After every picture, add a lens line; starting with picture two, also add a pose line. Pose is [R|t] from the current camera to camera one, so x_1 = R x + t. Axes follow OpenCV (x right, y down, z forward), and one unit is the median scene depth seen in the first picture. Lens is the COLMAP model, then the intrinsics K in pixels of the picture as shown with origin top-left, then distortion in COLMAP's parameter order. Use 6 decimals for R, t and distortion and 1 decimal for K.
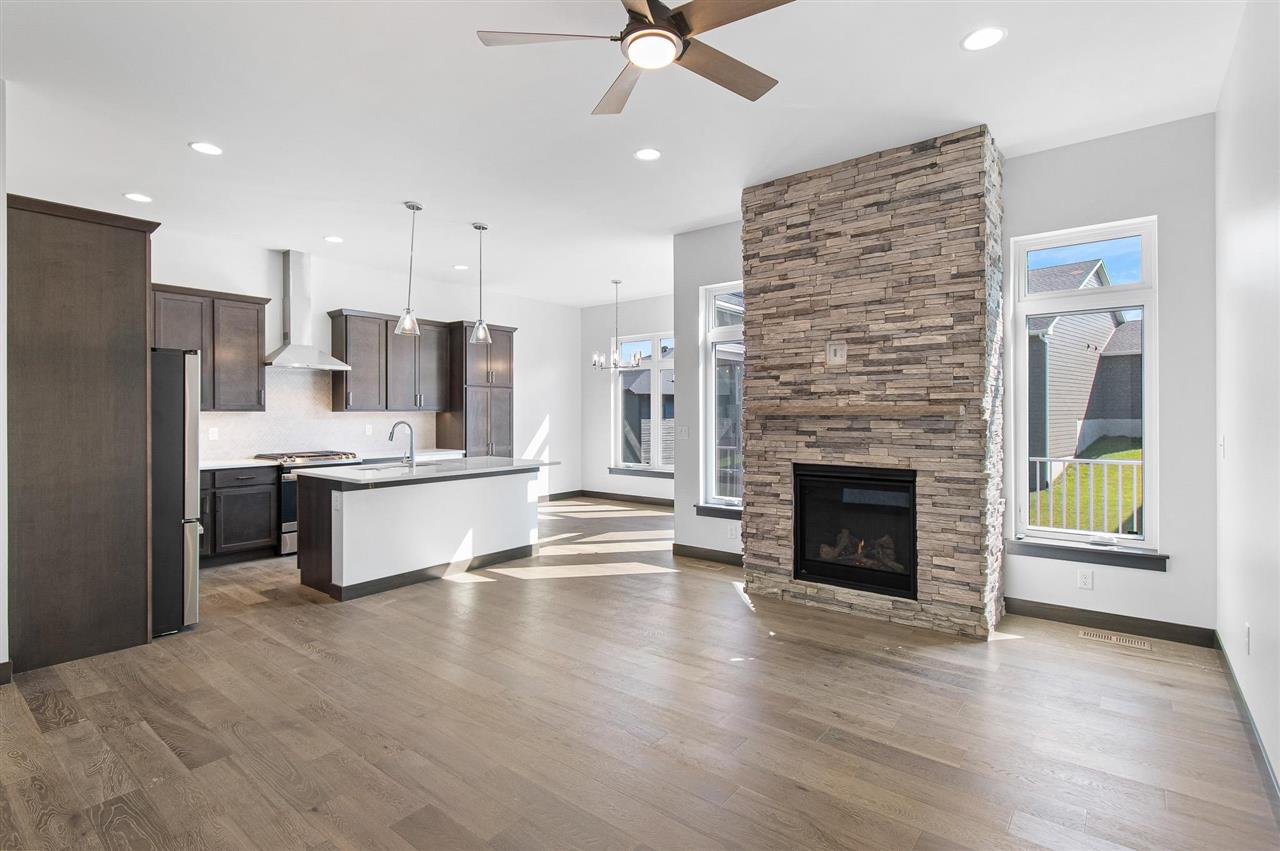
lens RADIAL K [[615.0, 0, 643.0], [0, 615.0, 412.6], [0, 0, 1]] dist [0.008974, -0.000467]
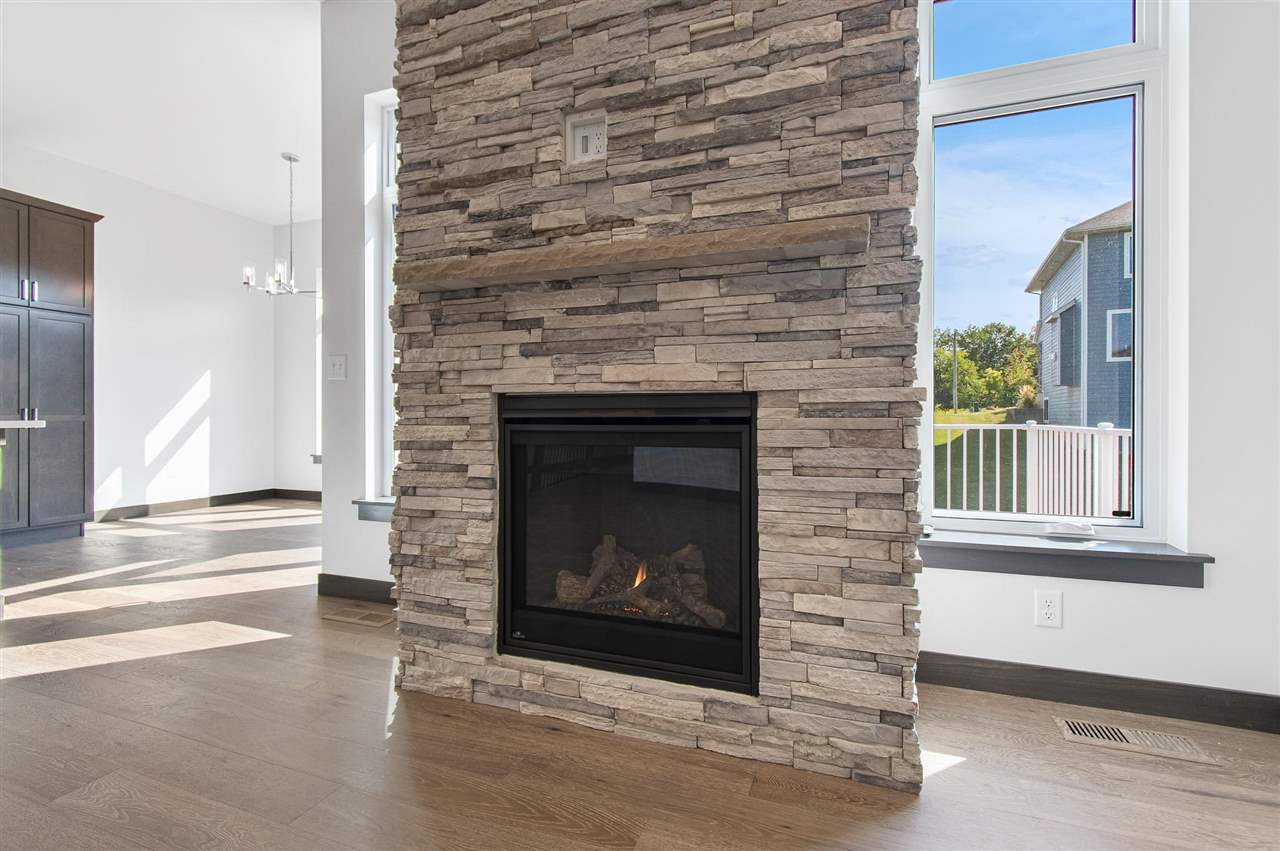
lens RADIAL K [[574.9, 0, 644.2], [0, 574.9, 418.1], [0, 0, 1]] dist [0.003045, 0.000193]
pose [[0.951695, 0.002316, 0.307036, 0.228597], [-0.003160, 0.999992, 0.002252, 0.102459], [-0.307028, -0.003113, 0.951695, 0.597599]]
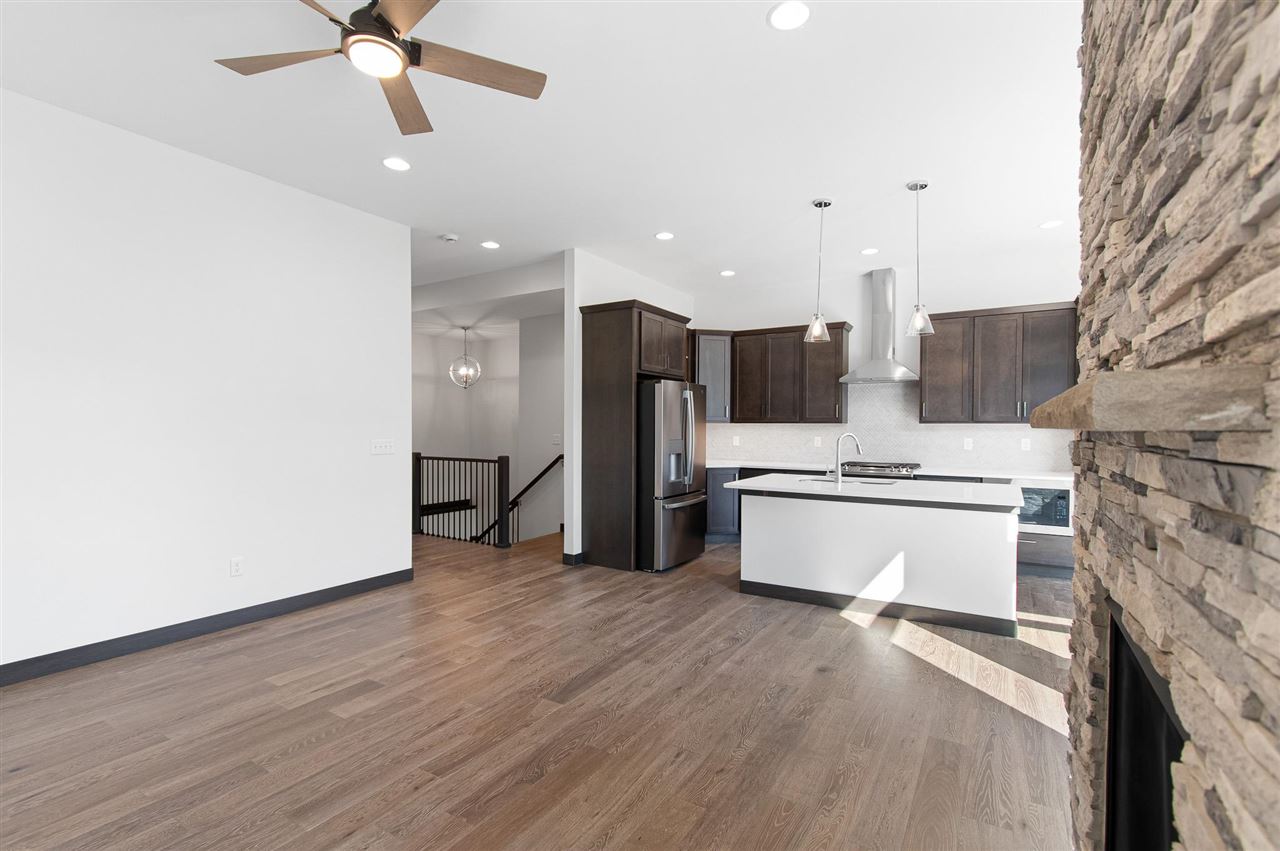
lens RADIAL K [[578.6, 0, 640.2], [0, 578.6, 428.1], [0, 0, 1]] dist [0.000875, 0.000133]
pose [[0.112614, 0.002804, -0.993635, 0.563611], [-0.001244, 0.999996, 0.002681, 0.005615], [0.993638, 0.000934, 0.112617, 0.740625]]
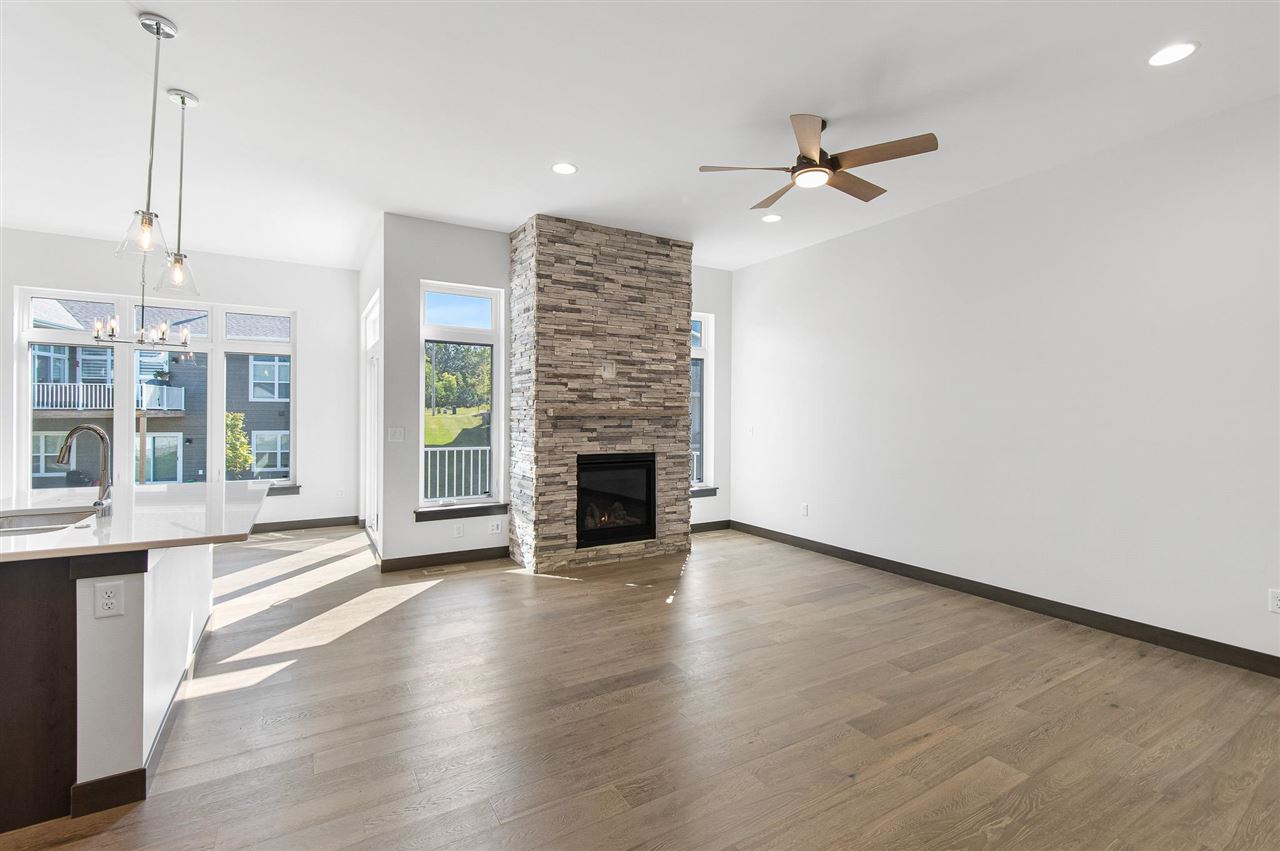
lens RADIAL K [[568.3, 0, 643.0], [0, 568.3, 414.5], [0, 0, 1]] dist [0.003386, 0.000272]
pose [[0.351781, 0.003946, 0.936074, -0.811313], [-0.007747, 0.999969, -0.001304, 0.001730], [-0.936050, -0.006793, 0.351801, 0.501413]]
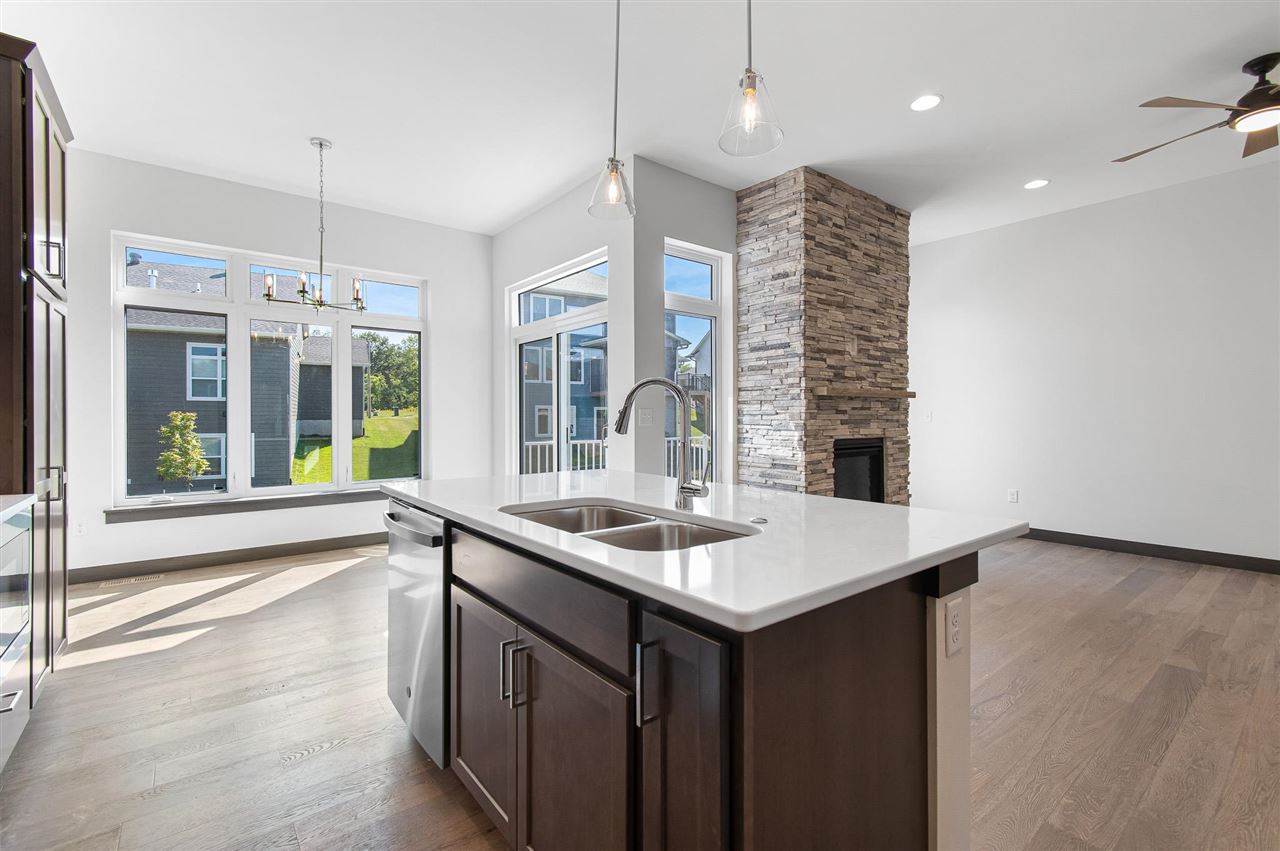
lens RADIAL K [[568.3, 0, 643.0], [0, 568.3, 414.5], [0, 0, 1]] dist [0.003386, 0.000272]
pose [[0.220245, 0.006213, 0.975425, -0.863060], [-0.000593, 0.999980, -0.006236, 0.045733], [-0.975444, 0.000795, 0.220244, 1.161296]]
